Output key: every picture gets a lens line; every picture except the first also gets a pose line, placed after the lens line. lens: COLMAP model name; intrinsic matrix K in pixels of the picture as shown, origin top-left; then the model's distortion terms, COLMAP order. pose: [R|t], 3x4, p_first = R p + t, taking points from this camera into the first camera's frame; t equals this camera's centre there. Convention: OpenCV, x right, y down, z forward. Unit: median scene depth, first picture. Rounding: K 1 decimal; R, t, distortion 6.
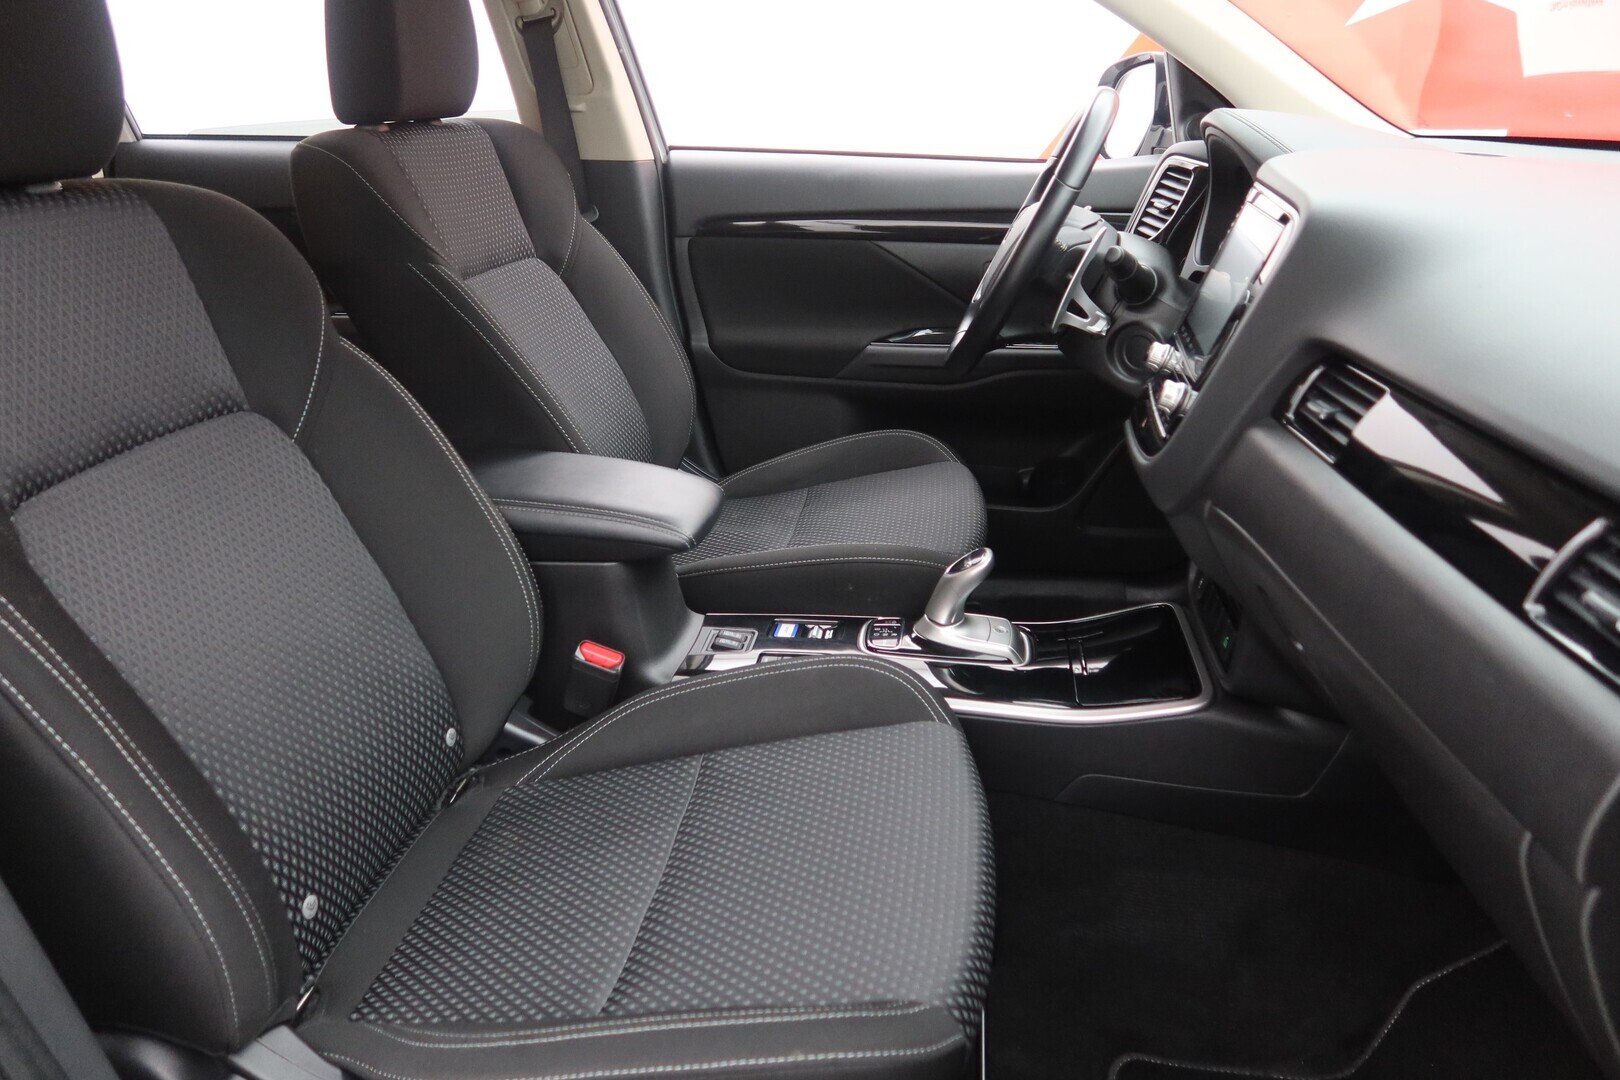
lens RADIAL K [[1103.2, 0, 807.7], [0, 1103.2, 542.3], [0, 0, 1]] dist [-0.028641, -0.000413]
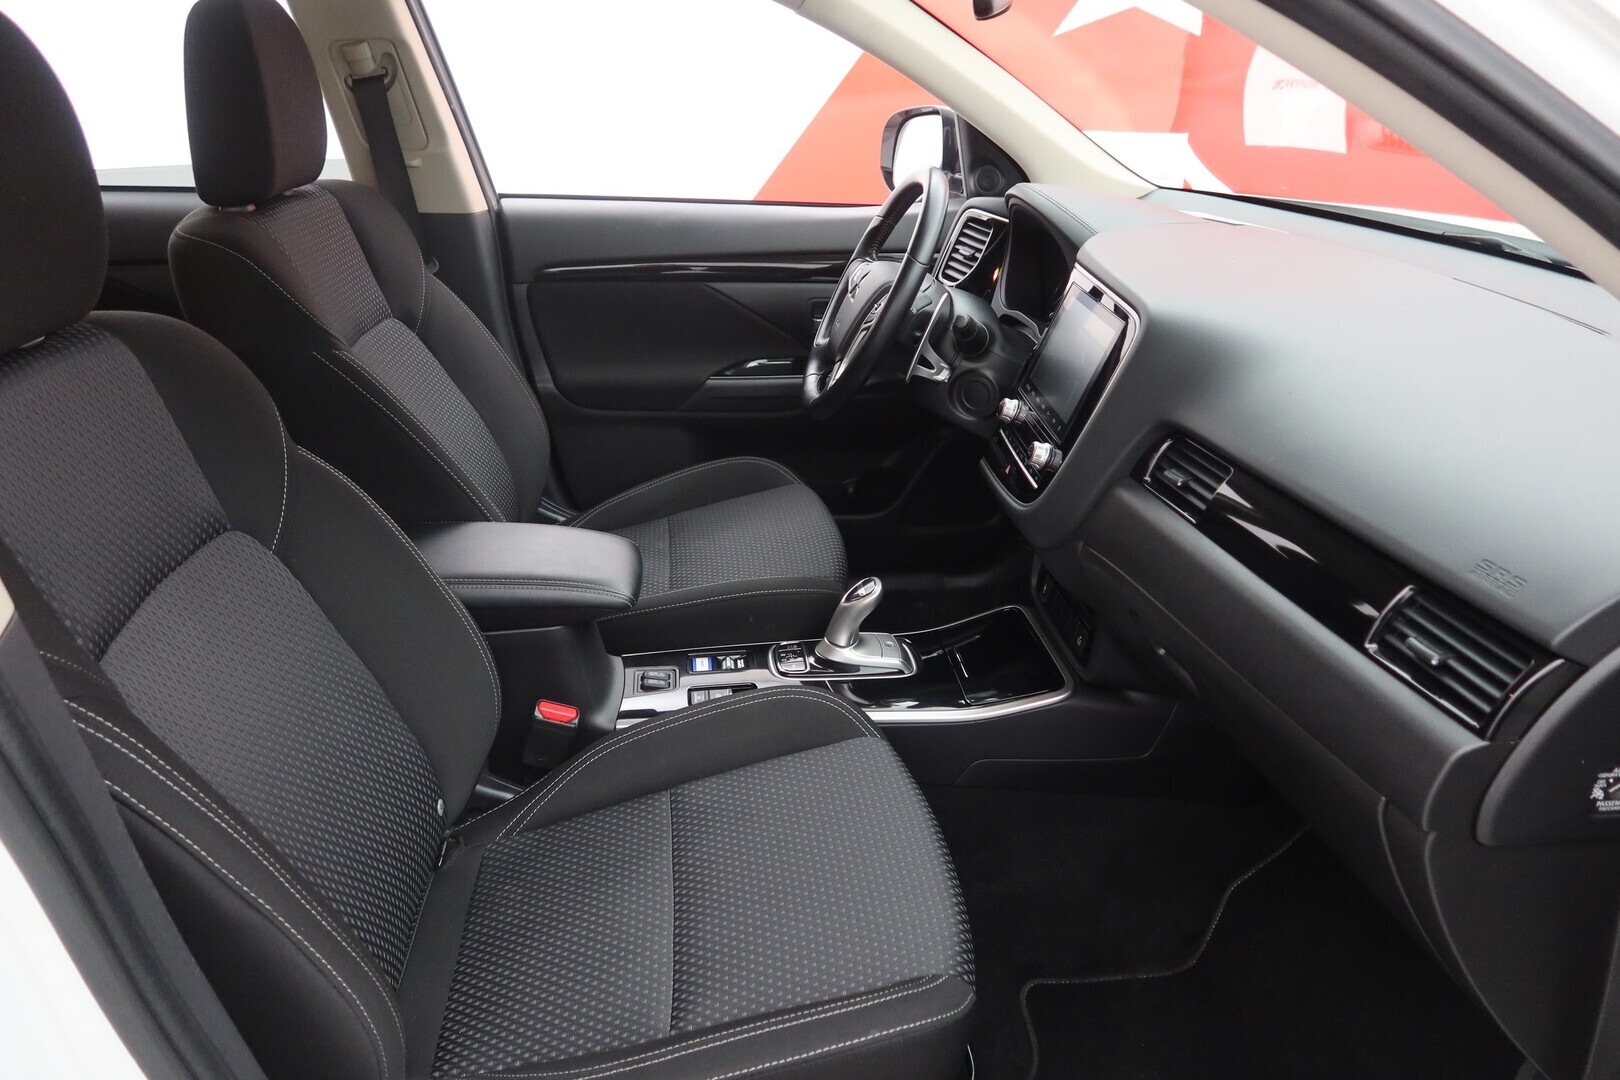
lens RADIAL K [[1103.2, 0, 807.7], [0, 1103.2, 542.3], [0, 0, 1]] dist [-0.028641, -0.000413]
pose [[0.968079, -0.085286, 0.235688, -0.173334], [0.077697, 0.996120, 0.041322, -0.083389], [-0.238298, -0.021690, 0.970950, -0.110209]]
